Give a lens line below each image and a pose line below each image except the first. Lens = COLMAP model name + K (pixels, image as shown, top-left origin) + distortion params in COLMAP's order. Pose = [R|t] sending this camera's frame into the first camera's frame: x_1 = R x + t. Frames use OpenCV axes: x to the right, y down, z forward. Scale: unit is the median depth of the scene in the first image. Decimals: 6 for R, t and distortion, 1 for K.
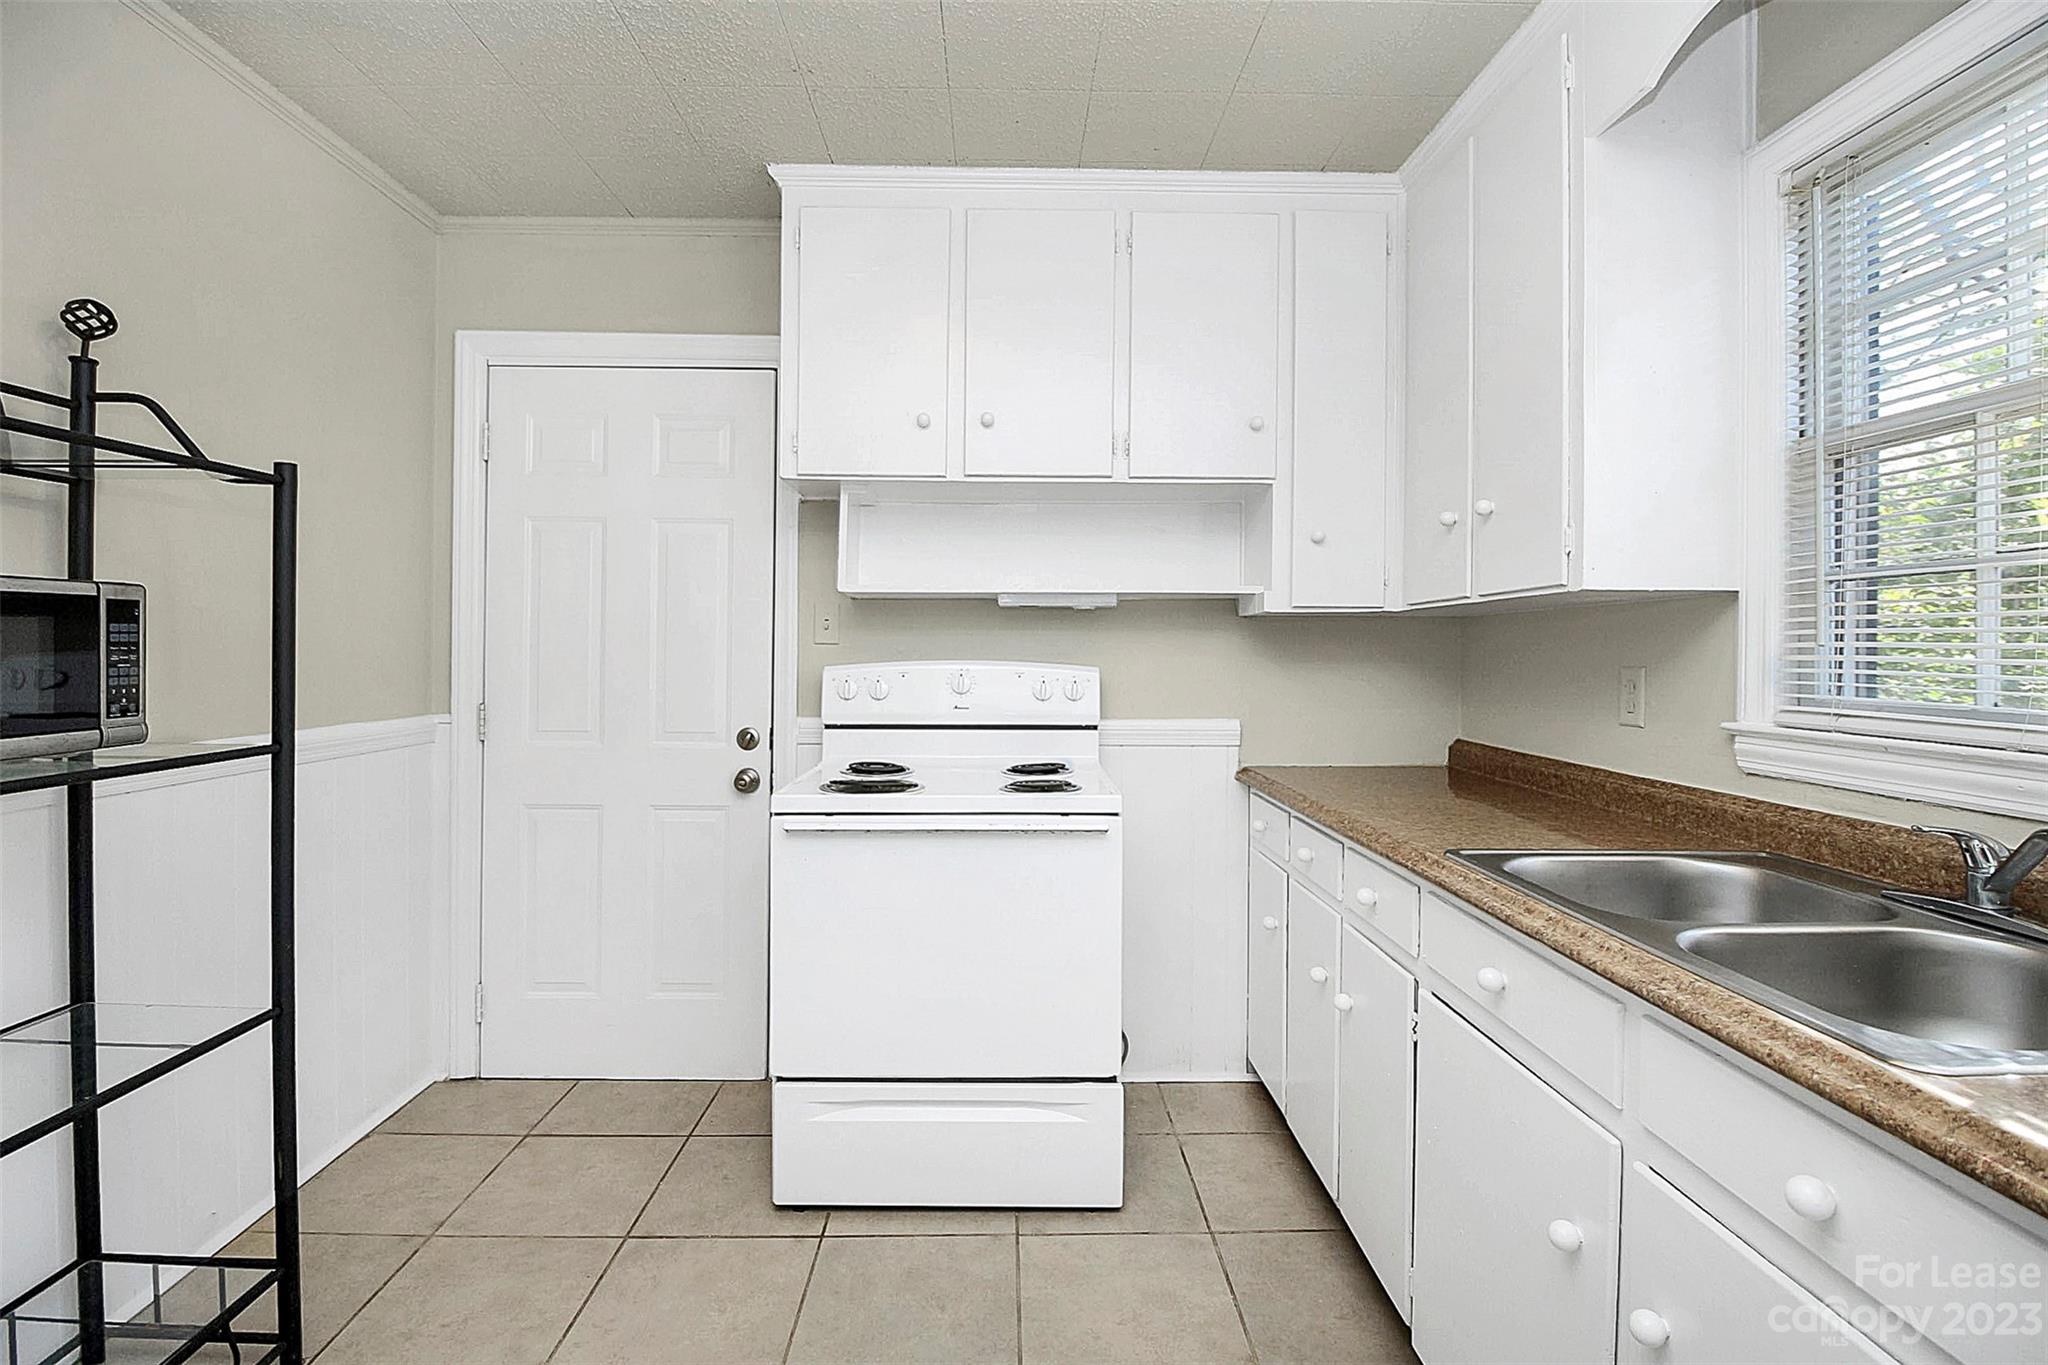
lens RADIAL K [[960.1, 0, 1023.7], [0, 960.1, 655.3], [0, 0, 1]] dist [0.003177, -0.011231]
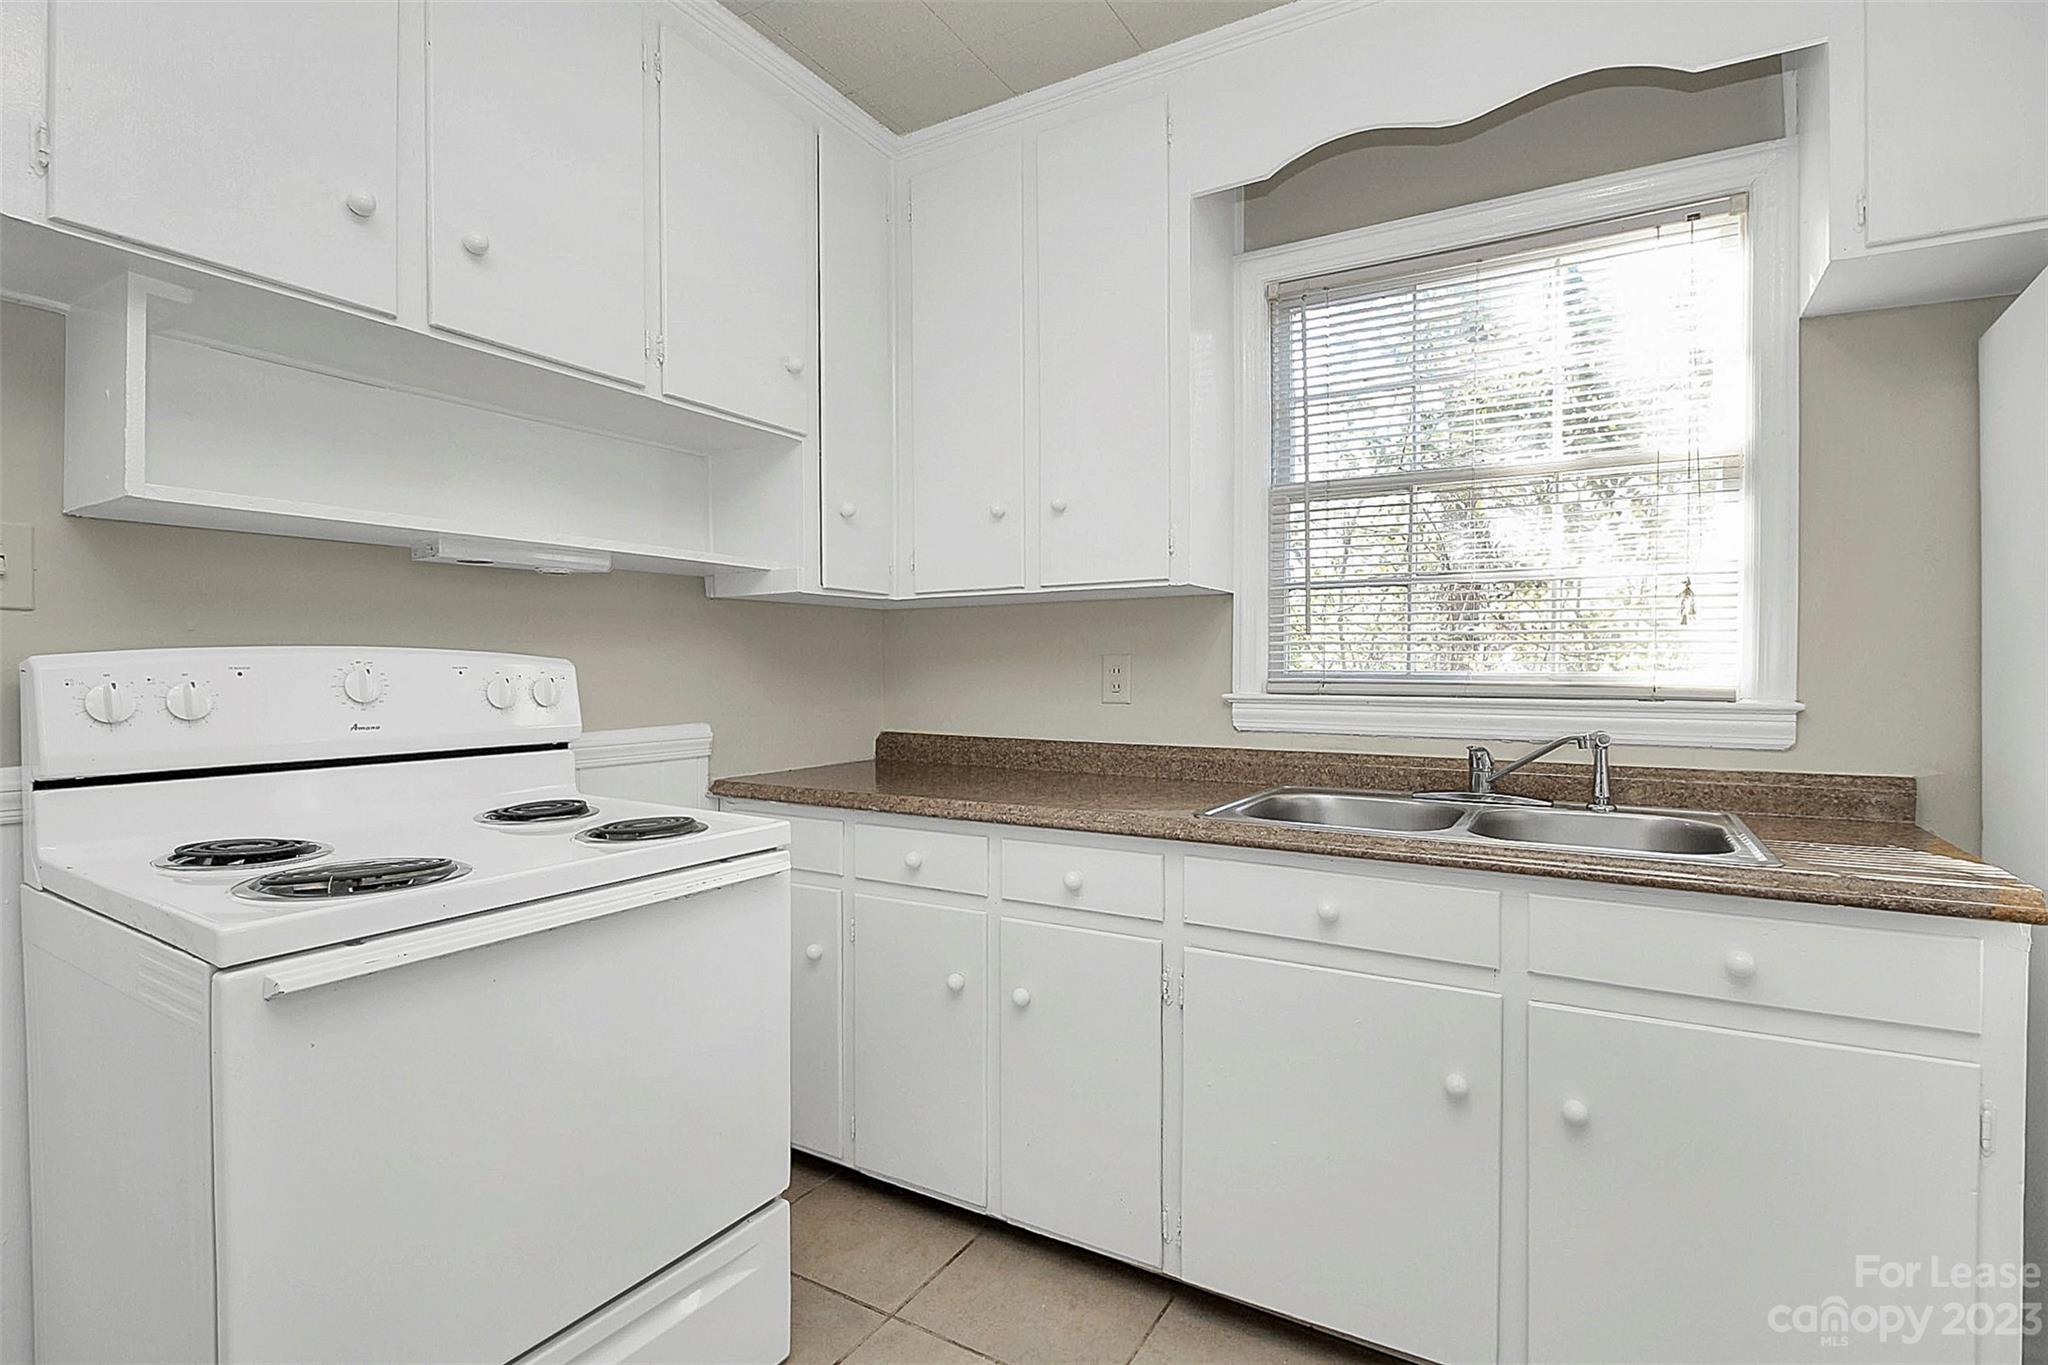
lens RADIAL K [[983.1, 0, 1022.8], [0, 983.1, 694.2], [0, 0, 1]] dist [0.002942, 0.000106]
pose [[0.524313, -0.028818, 0.851038, -0.446393], [0.005947, 0.999527, 0.030183, 0.023398], [-0.851505, -0.010764, 0.524236, 0.432453]]
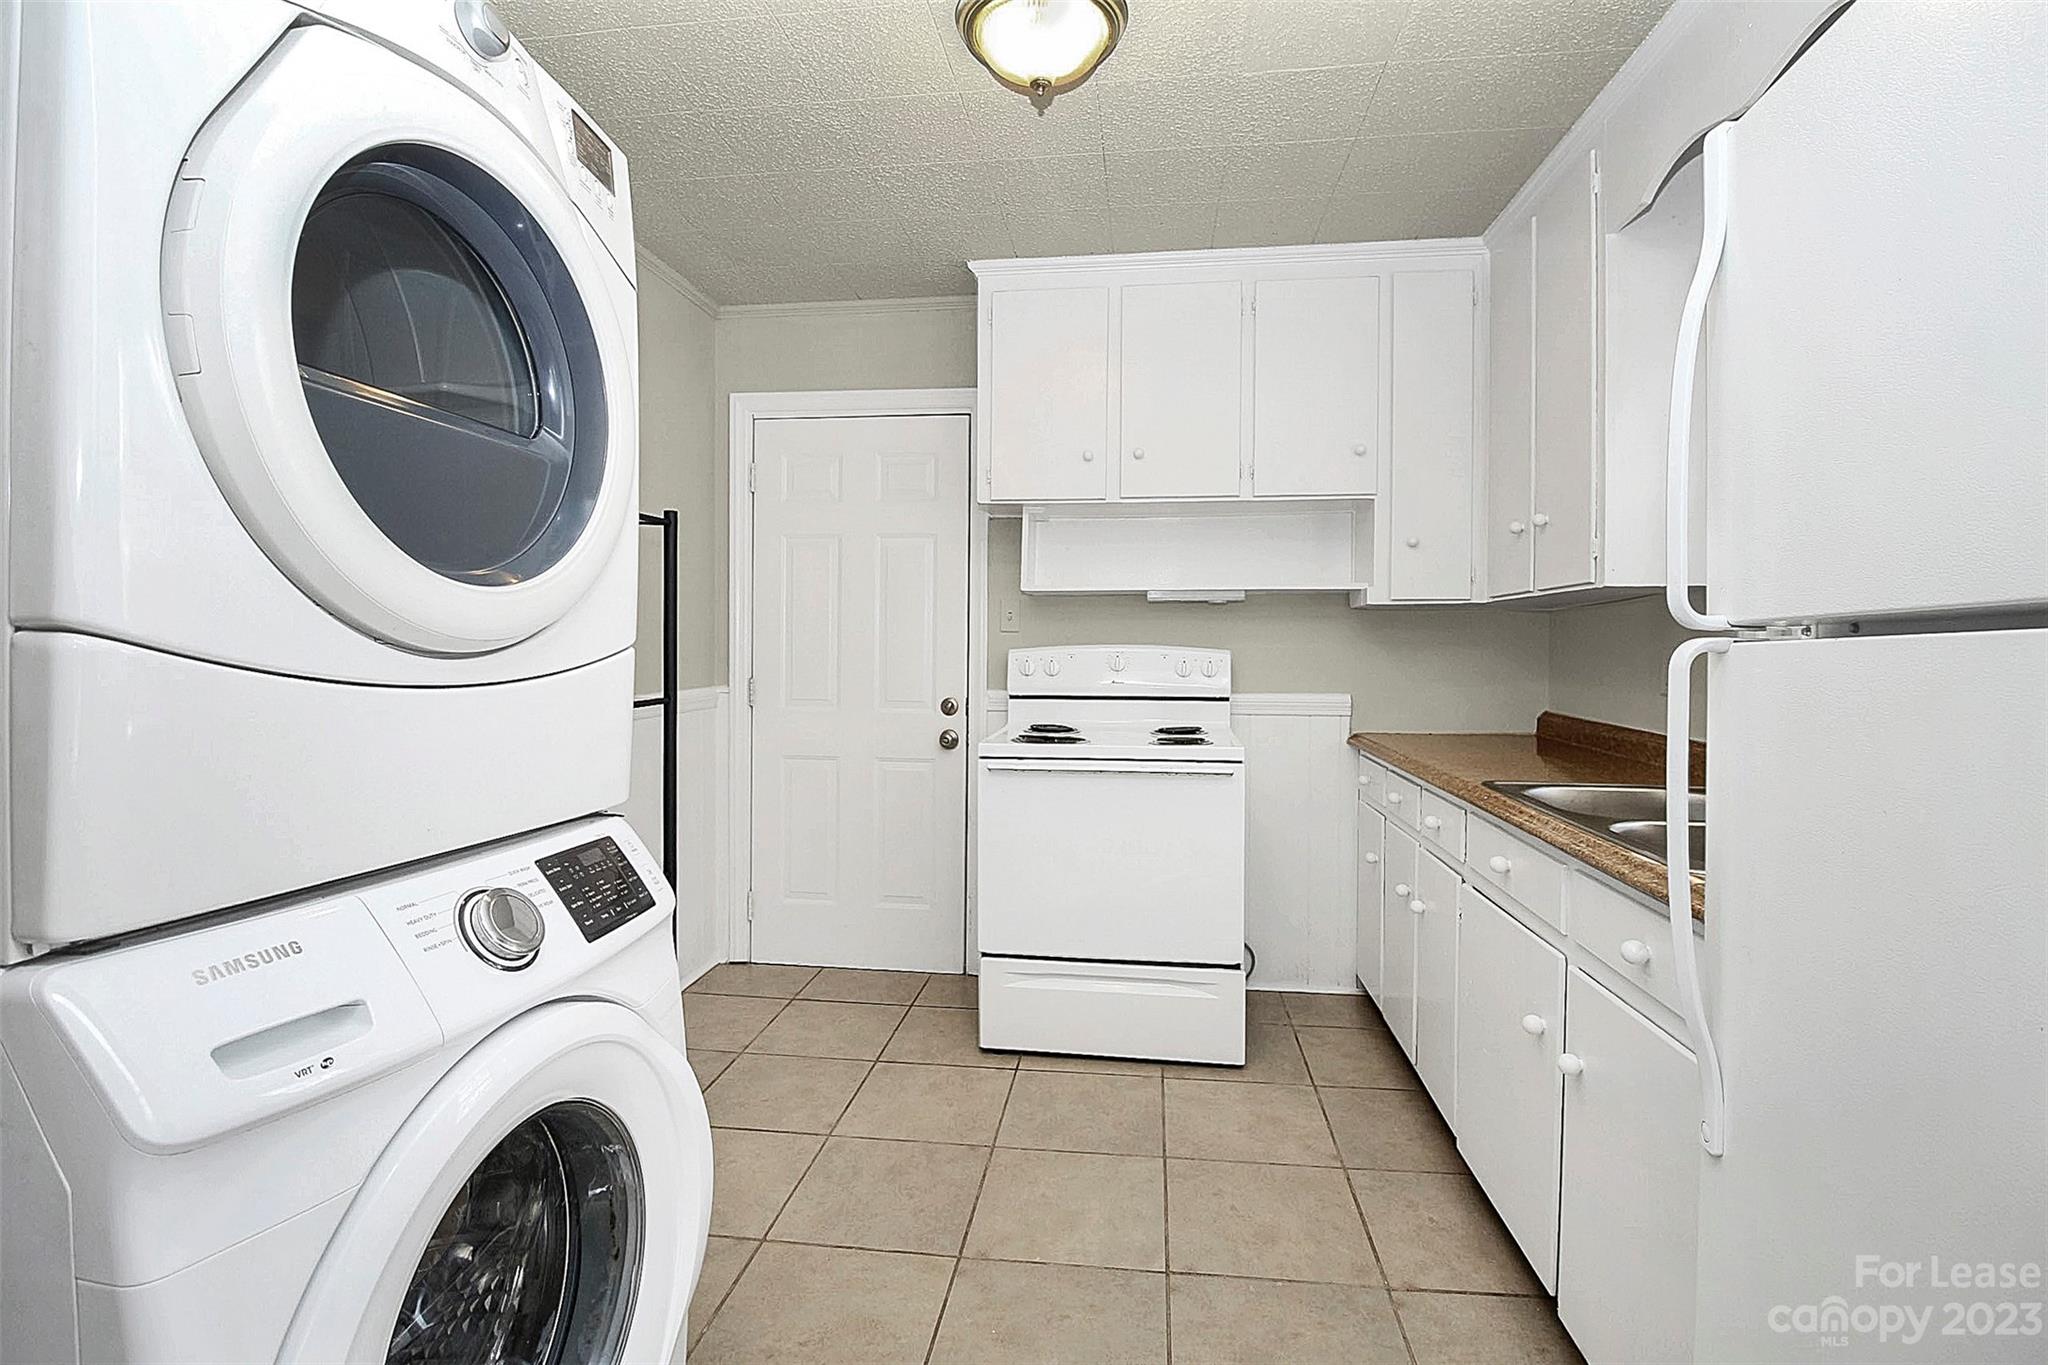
lens RADIAL K [[974.1, 0, 1024.6], [0, 974.1, 653.9], [0, 0, 1]] dist [0.001289, -0.000044]
pose [[0.988891, 0.000104, -0.148645, 0.004726], [0.000971, 0.999974, 0.007161, 0.010284], [0.148642, -0.007226, 0.988865, -0.334226]]
